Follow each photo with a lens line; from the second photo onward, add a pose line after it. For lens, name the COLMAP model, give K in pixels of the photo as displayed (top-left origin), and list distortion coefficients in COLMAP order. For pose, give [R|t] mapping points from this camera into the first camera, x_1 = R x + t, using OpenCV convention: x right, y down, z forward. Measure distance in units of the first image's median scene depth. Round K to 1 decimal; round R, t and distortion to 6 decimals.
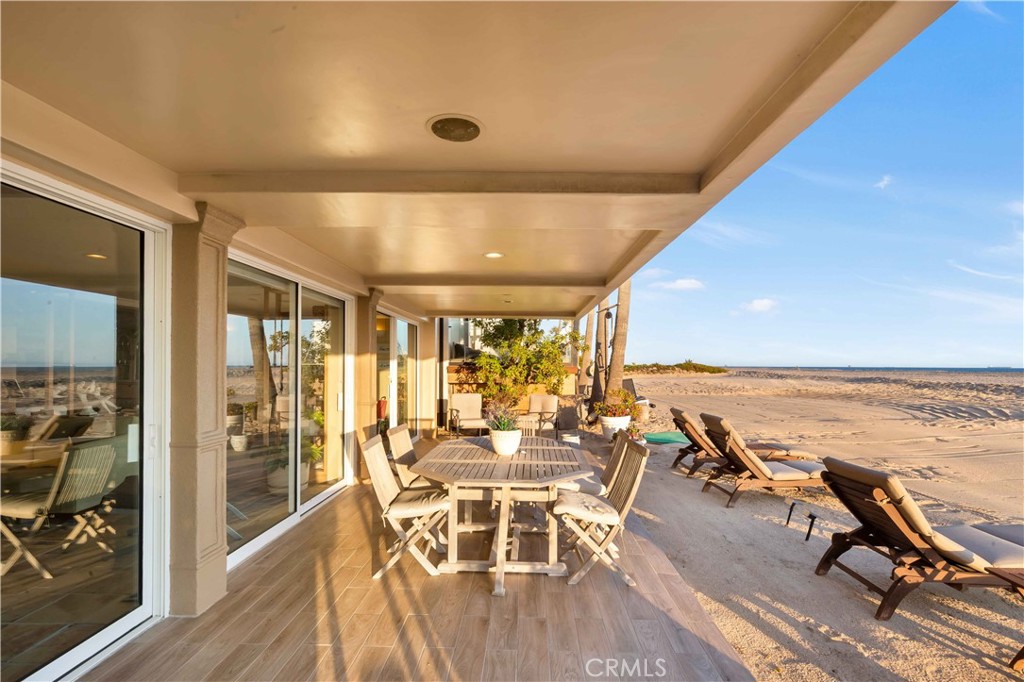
lens RADIAL K [[468.0, 0, 512.5], [0, 468.0, 361.4], [0, 0, 1]] dist [0.006322, -0.001575]
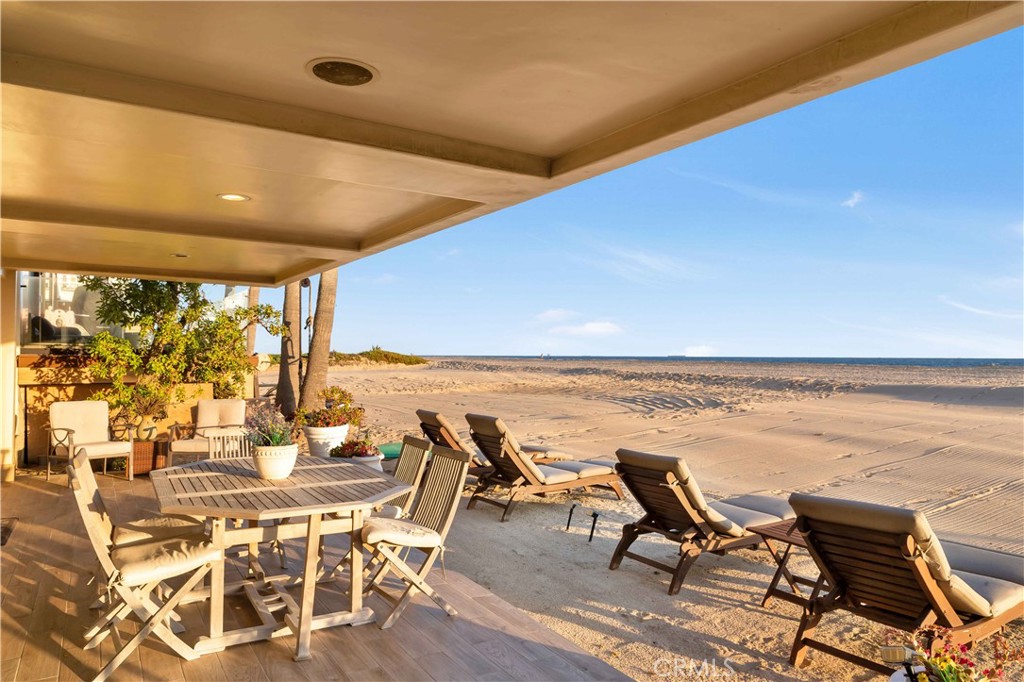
lens RADIAL K [[679.6, 0, 513.2], [0, 679.6, 342.3], [0, 0, 1]] dist [-0.003253, -0.000752]
pose [[0.849076, 0.009942, 0.528177, -0.257967], [-0.005426, 0.999934, -0.010100, -0.005027], [-0.528243, 0.005710, 0.849074, -0.091385]]
